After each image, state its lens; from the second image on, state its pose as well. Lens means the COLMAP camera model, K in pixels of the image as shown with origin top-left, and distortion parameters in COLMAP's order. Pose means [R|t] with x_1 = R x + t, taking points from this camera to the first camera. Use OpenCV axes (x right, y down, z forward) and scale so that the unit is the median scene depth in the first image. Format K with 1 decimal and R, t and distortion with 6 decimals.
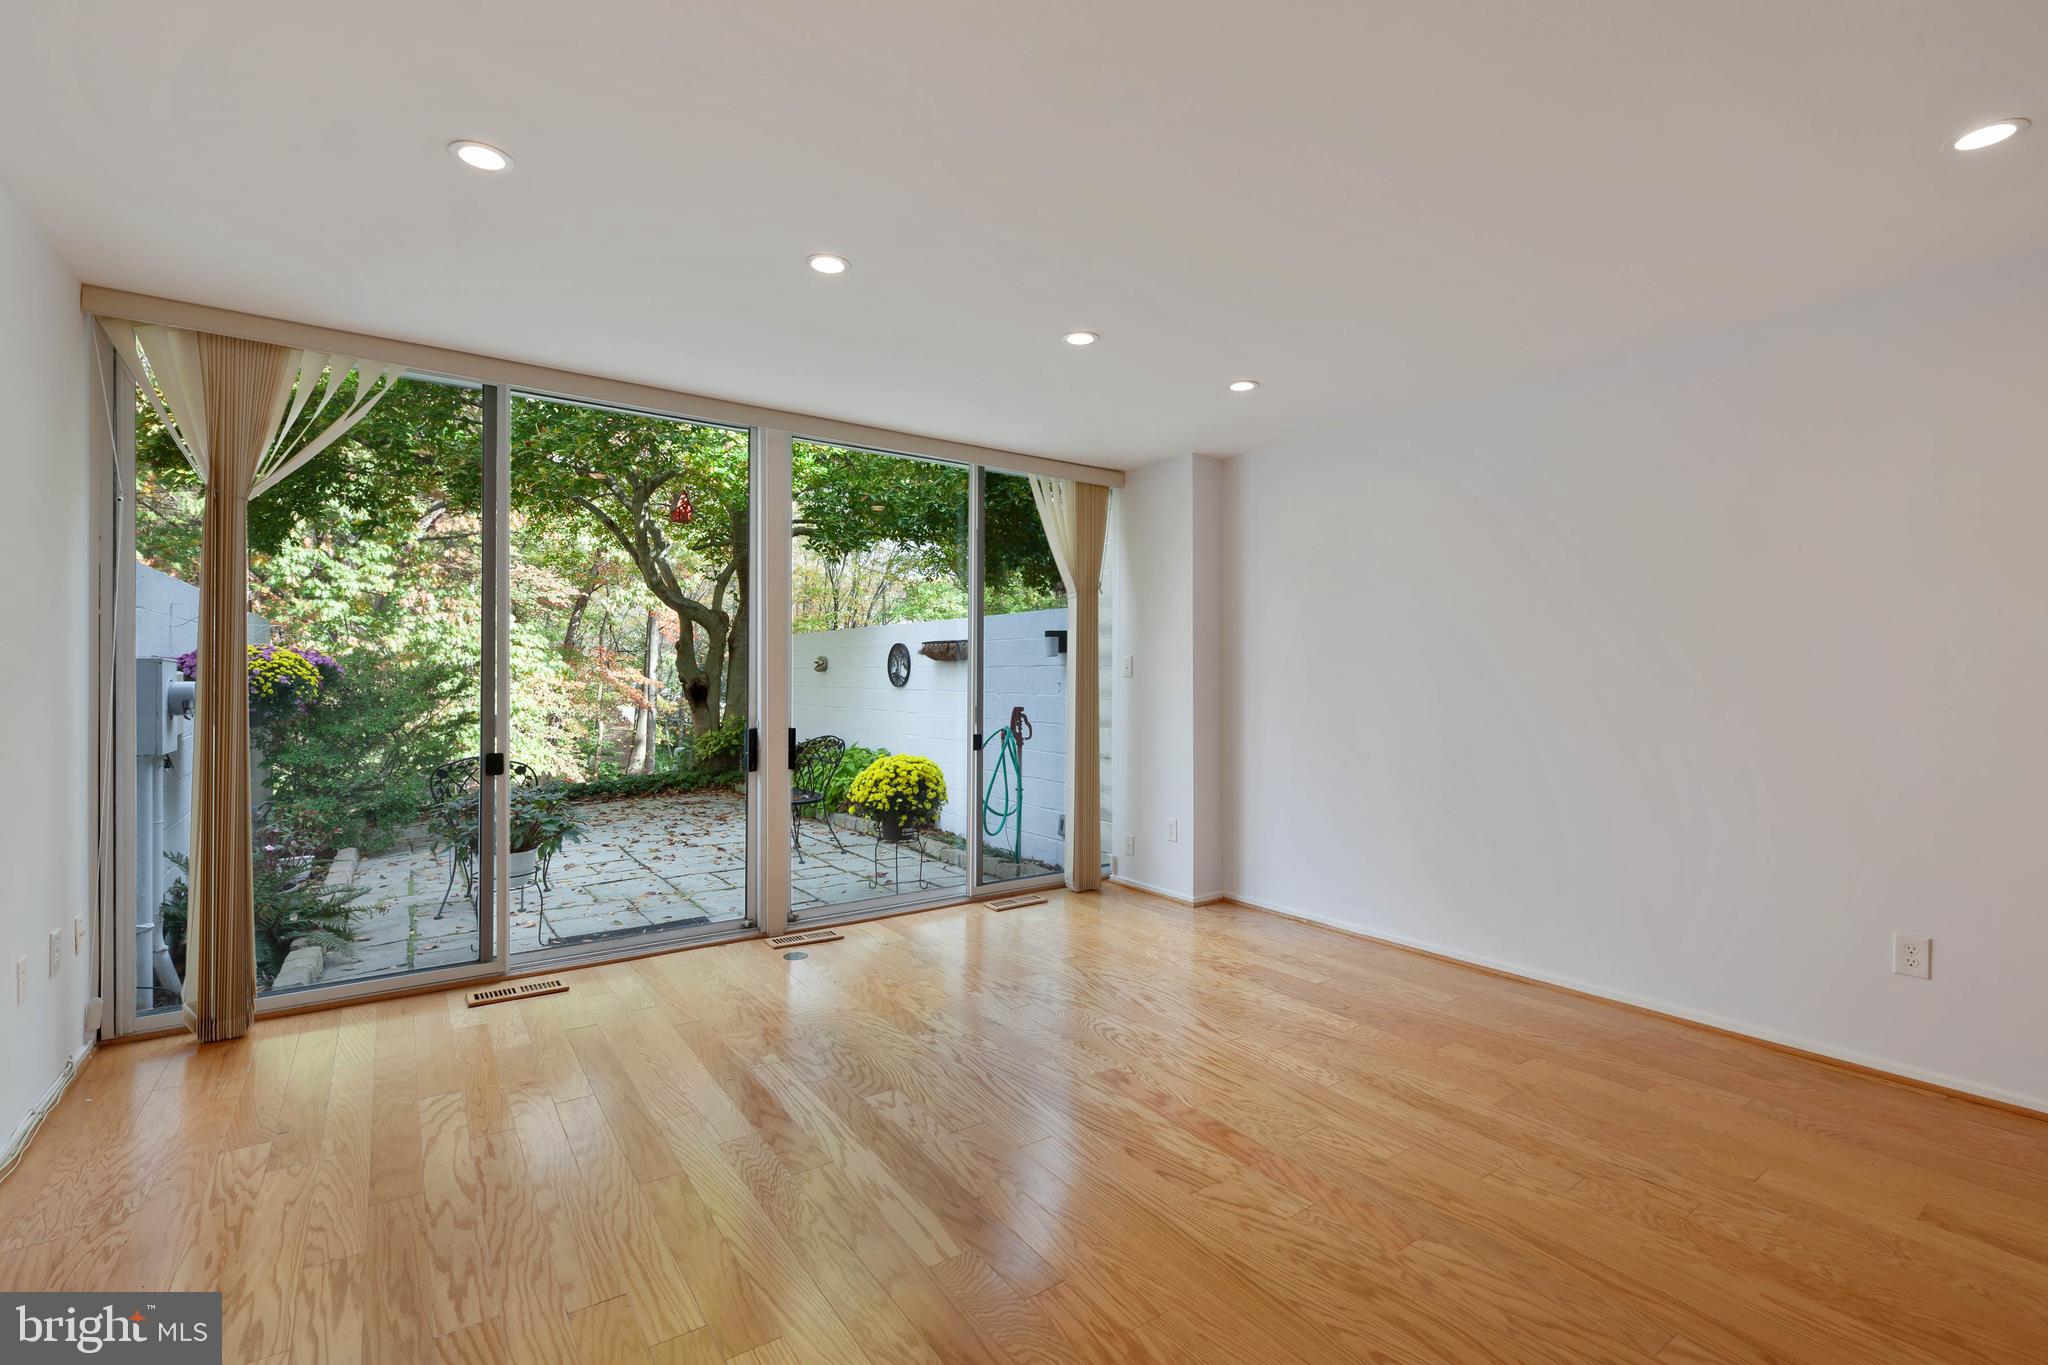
lens RADIAL K [[897.8, 0, 1034.7], [0, 897.8, 680.1], [0, 0, 1]] dist [-0.000823, -0.000566]
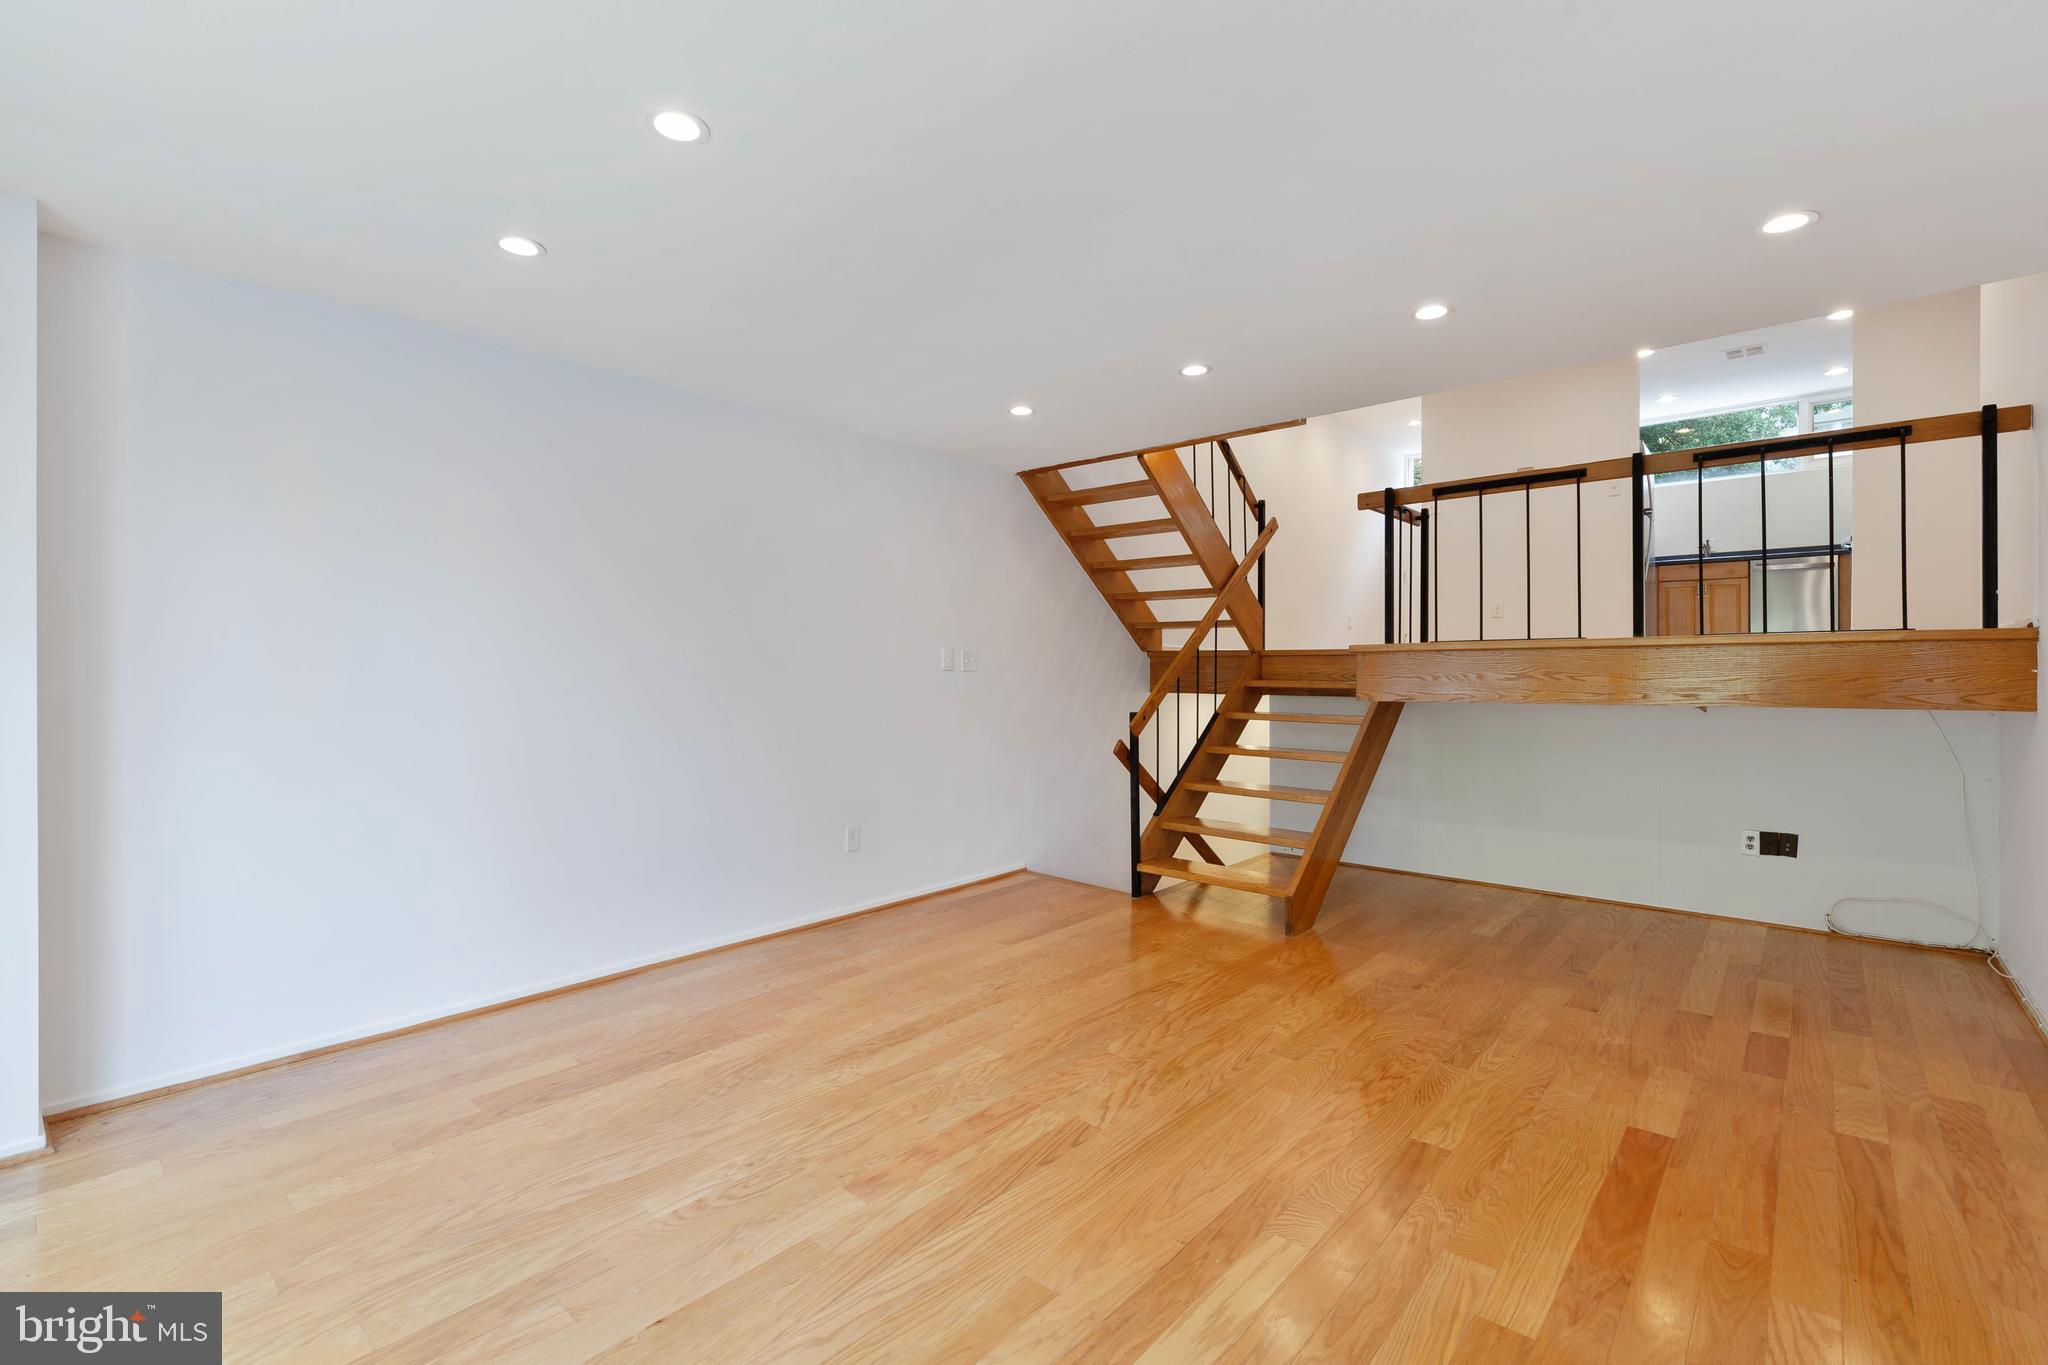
lens RADIAL K [[897.8, 0, 1028.1], [0, 897.8, 672.5], [0, 0, 1]] dist [-0.000823, -0.000566]
pose [[-0.226055, -0.003544, 0.974108, -0.620281], [0.002768, 0.999987, 0.004280, -0.006345], [-0.974111, 0.003664, -0.226043, 0.919484]]
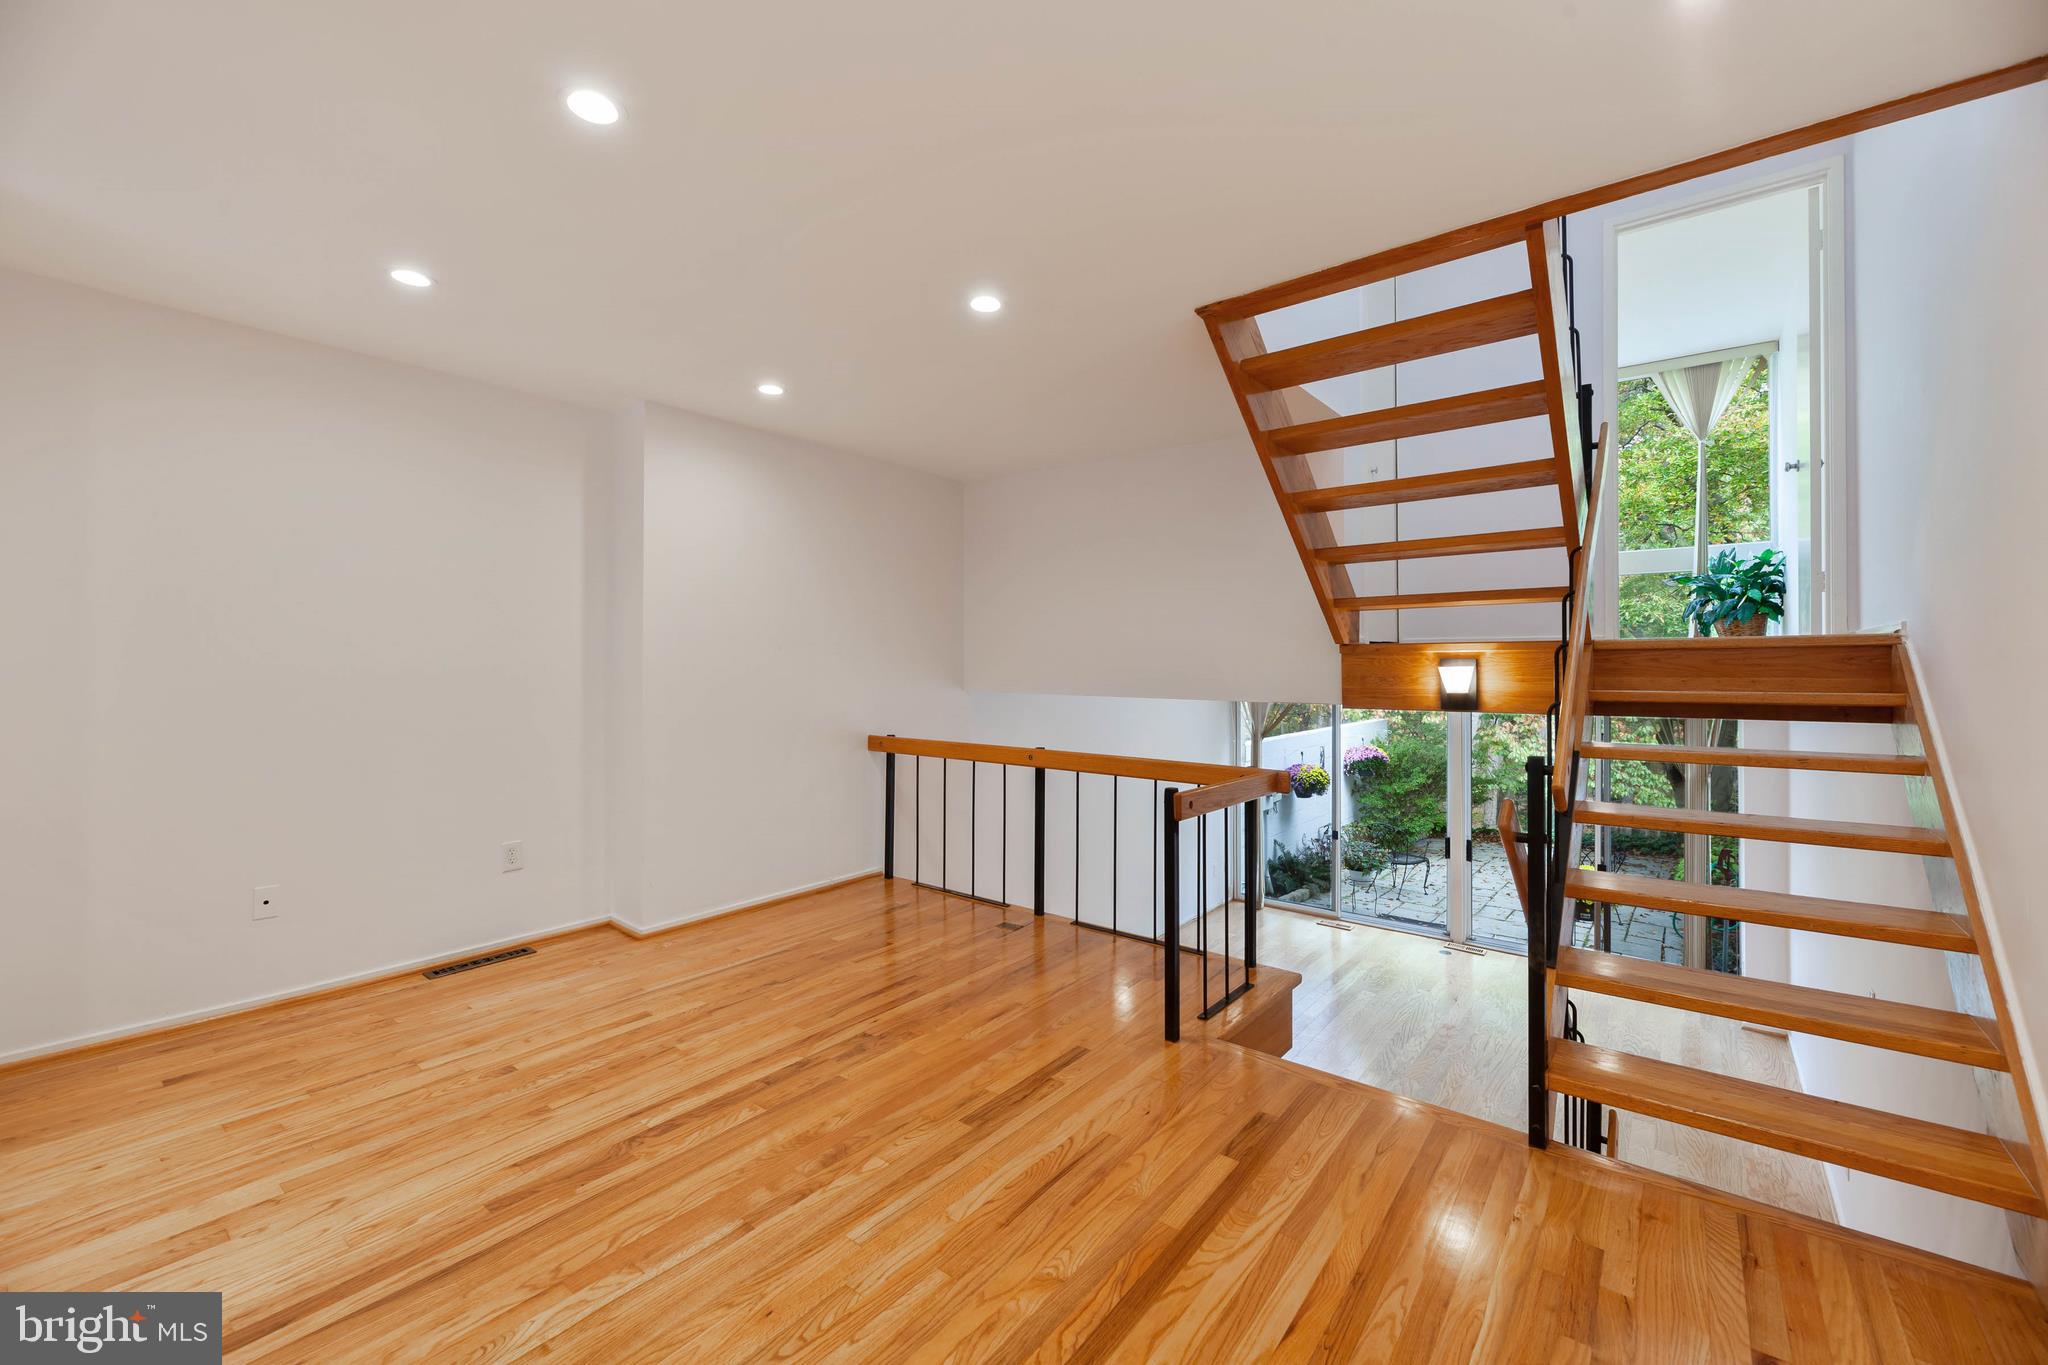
lens RADIAL K [[834.2, 0, 1031.2], [0, 834.2, 665.8], [0, 0, 1]] dist [-0.000395, -0.000037]
pose [[0.273617, -0.004983, -0.961826, 1.677511], [-0.005445, 0.999963, -0.006729, -0.426857], [0.961823, 0.007079, 0.273579, -0.579093]]
